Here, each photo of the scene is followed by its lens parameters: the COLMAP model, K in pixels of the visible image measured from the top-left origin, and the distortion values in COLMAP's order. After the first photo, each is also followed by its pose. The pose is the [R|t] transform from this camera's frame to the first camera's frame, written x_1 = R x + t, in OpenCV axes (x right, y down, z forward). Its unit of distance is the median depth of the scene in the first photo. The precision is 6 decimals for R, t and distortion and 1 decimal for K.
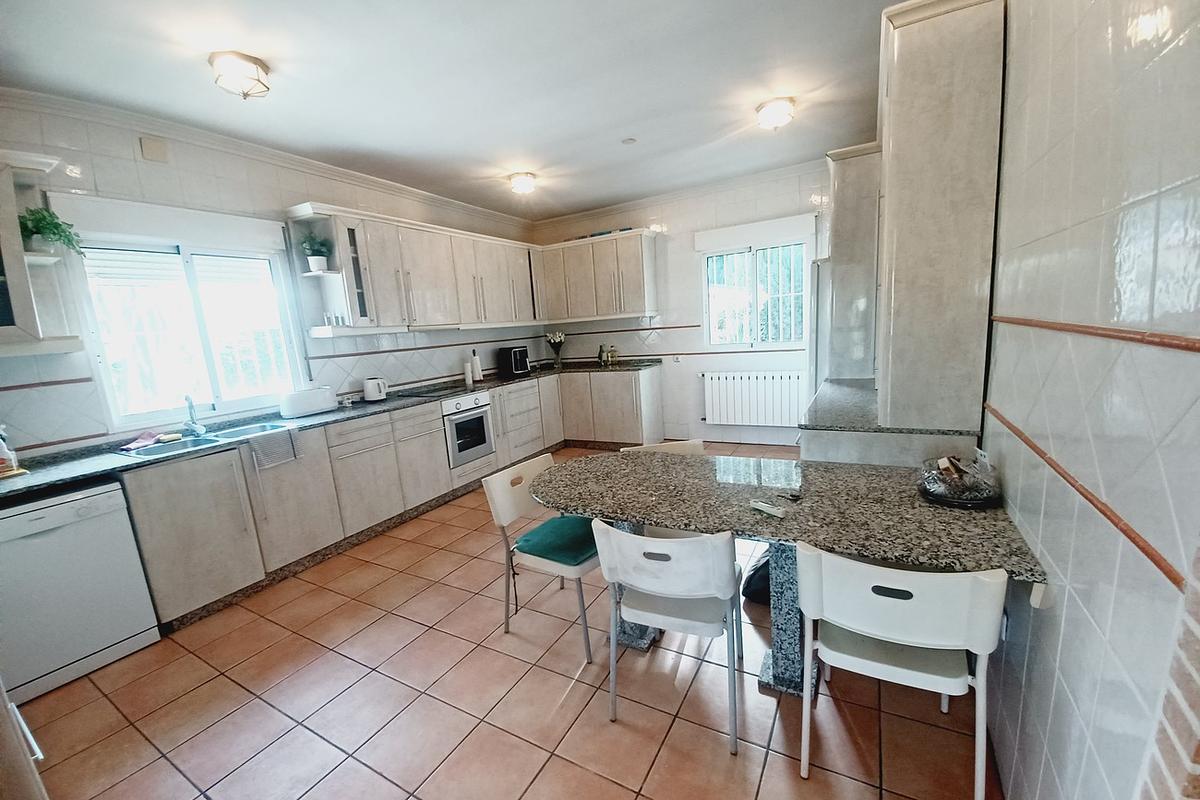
lens RADIAL K [[473.9, 0, 597.3], [0, 473.9, 411.3], [0, 0, 1]] dist [0.016946, -0.011499]
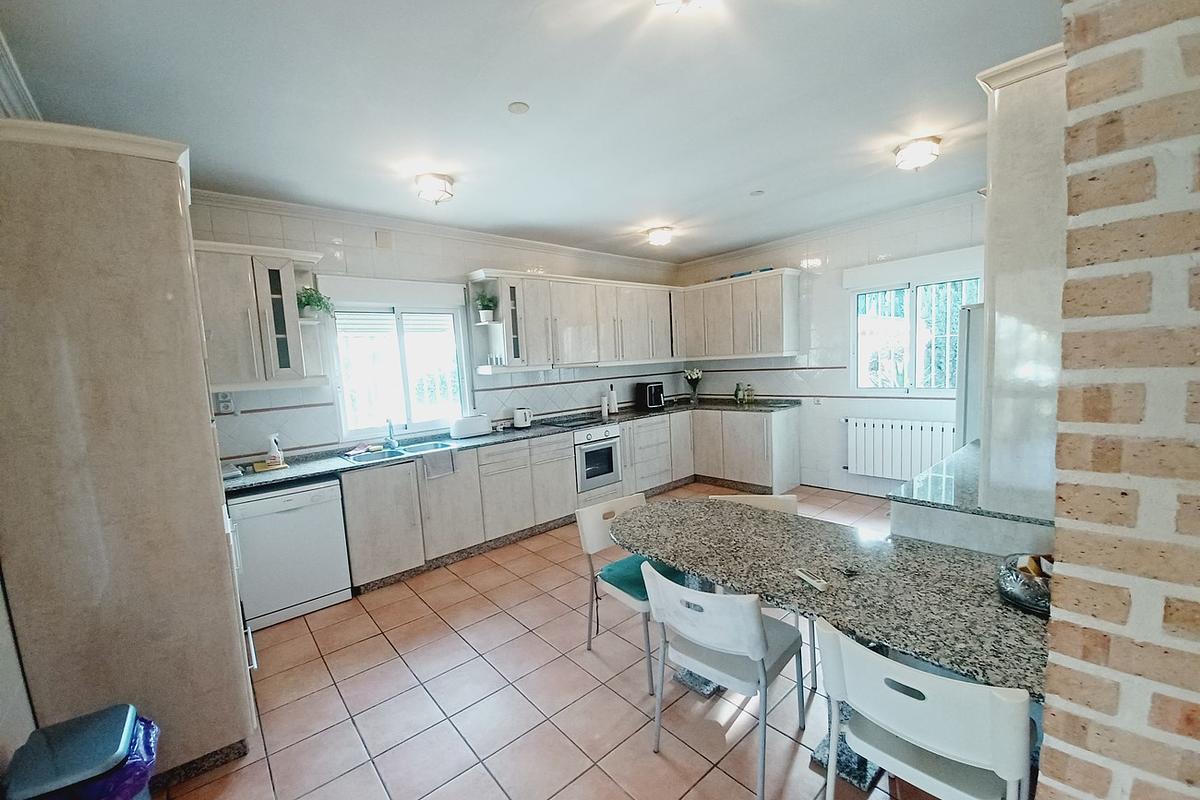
lens RADIAL K [[474.8, 0, 598.6], [0, 474.8, 412.3], [0, 0, 1]] dist [0.012688, -0.011318]
pose [[0.940549, 0.056949, -0.334850, 0.121496], [-0.073017, 0.996696, -0.035583, -0.037589], [0.331717, 0.057917, 0.941599, -0.056090]]
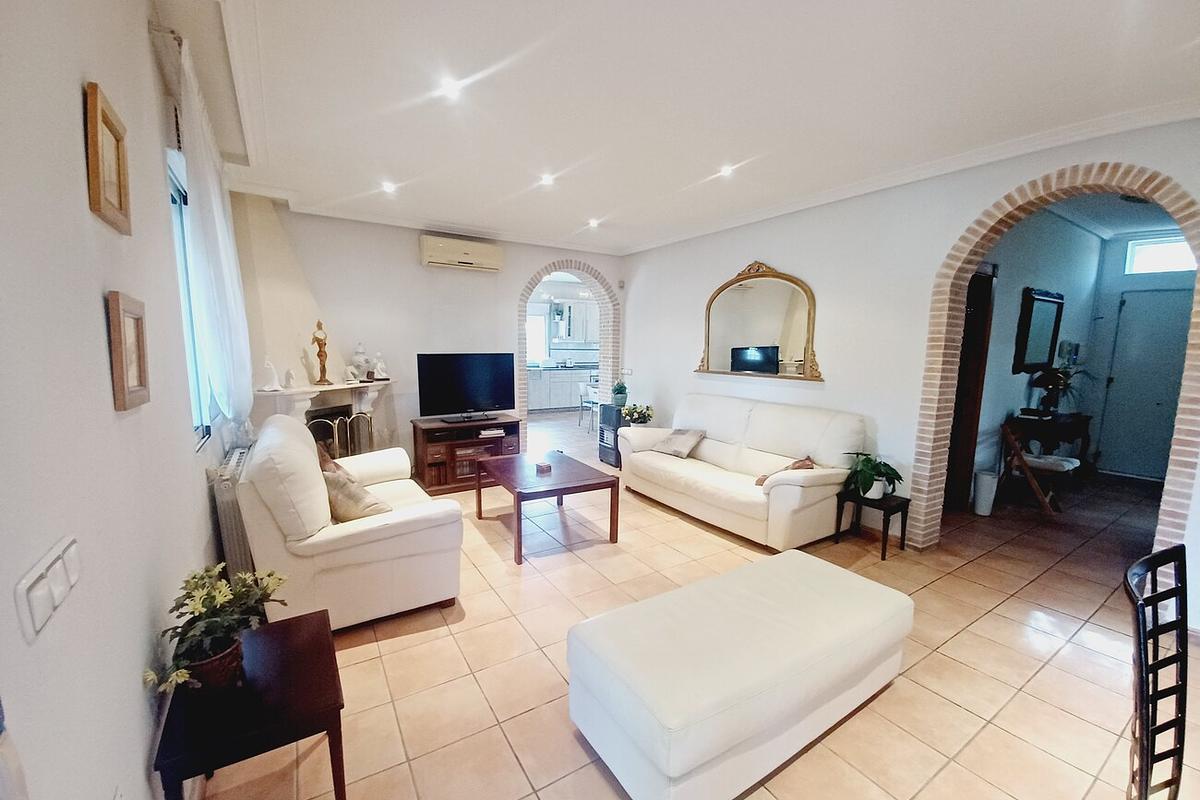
lens RADIAL K [[474.8, 0, 598.6], [0, 474.8, 412.3], [0, 0, 1]] dist [0.012688, -0.011318]
pose [[0.879662, 0.154142, -0.449928, 1.092243], [-0.164221, 0.986280, 0.016820, 0.184692], [0.446348, 0.059091, 0.892906, -1.542658]]
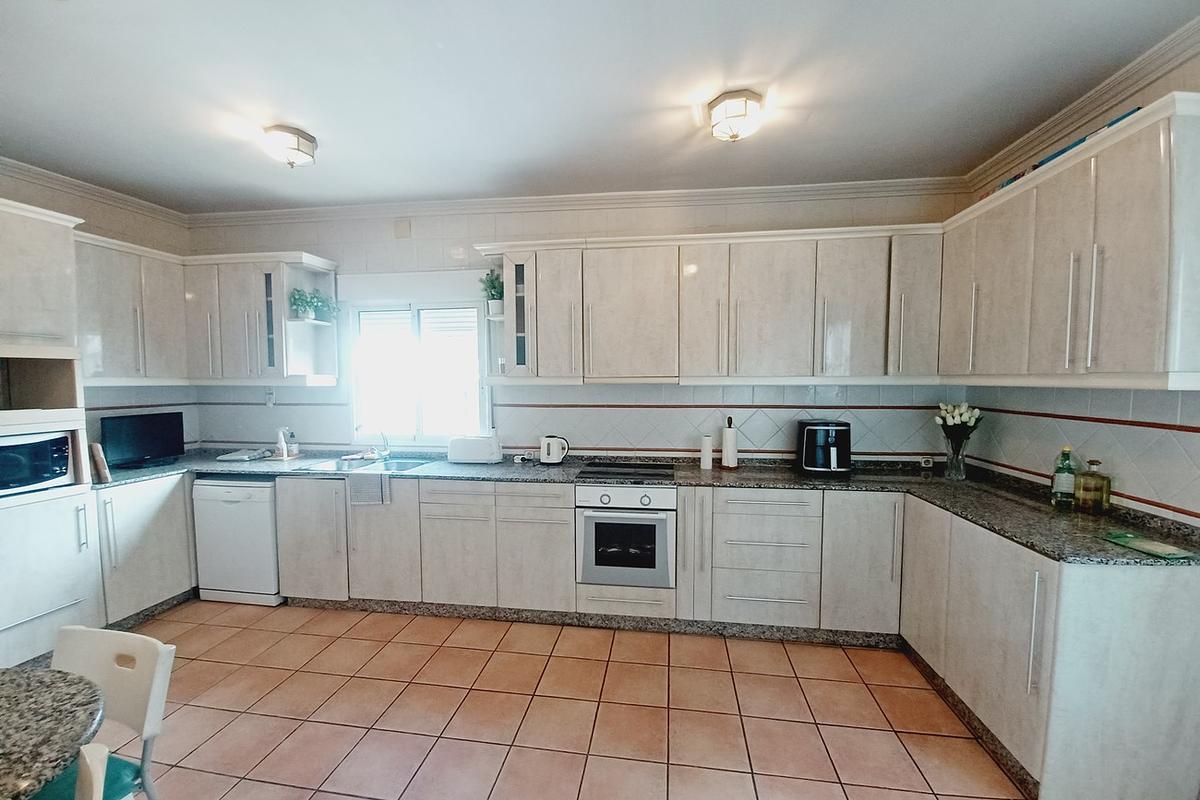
lens RADIAL K [[474.8, 0, 598.6], [0, 474.8, 412.3], [0, 0, 1]] dist [0.012688, -0.011318]
pose [[0.350617, 0.136584, -0.926506, 0.387481], [-0.188235, 0.979396, 0.073148, -0.221863], [0.917407, 0.148754, 0.369102, 0.898218]]
